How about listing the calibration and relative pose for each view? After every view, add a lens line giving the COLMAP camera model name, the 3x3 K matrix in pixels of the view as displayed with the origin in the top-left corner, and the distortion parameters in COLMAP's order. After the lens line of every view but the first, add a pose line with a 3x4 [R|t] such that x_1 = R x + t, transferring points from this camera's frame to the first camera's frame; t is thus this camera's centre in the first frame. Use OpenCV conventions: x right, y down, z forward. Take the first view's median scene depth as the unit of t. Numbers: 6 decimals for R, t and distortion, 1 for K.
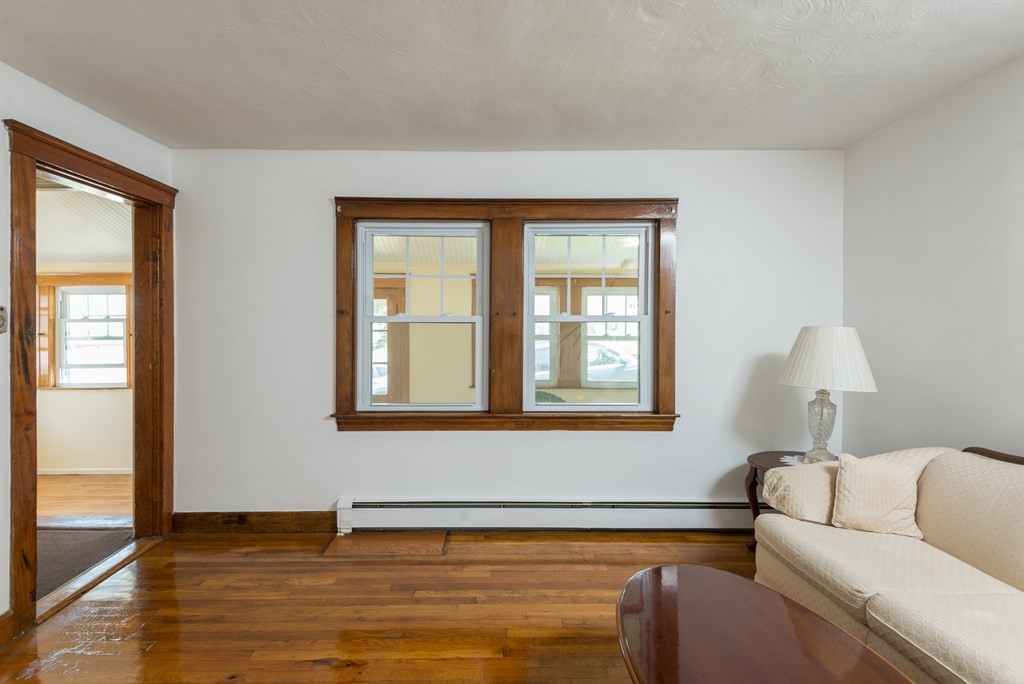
lens RADIAL K [[480.6, 0, 511.2], [0, 480.6, 335.0], [0, 0, 1]] dist [-0.000067, 0.000134]
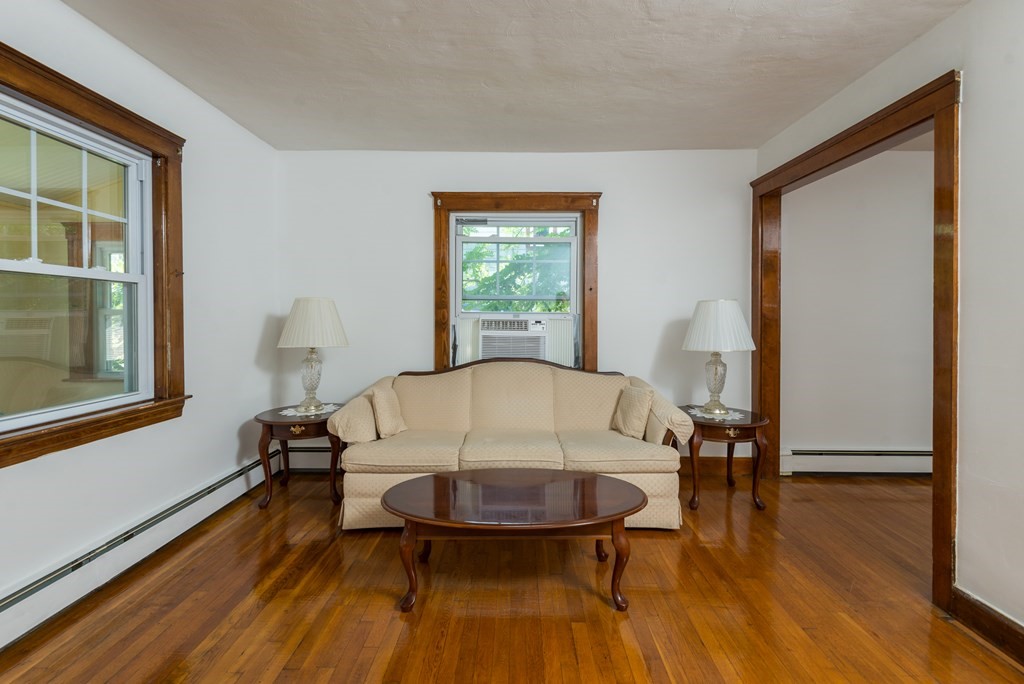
lens RADIAL K [[480.6, 0, 511.2], [0, 480.6, 335.0], [0, 0, 1]] dist [-0.000067, 0.000134]
pose [[0.036146, -0.031825, 0.998840, -0.490036], [0.005306, 0.999485, 0.031654, 0.034567], [-0.999332, 0.004156, 0.036296, 0.401782]]
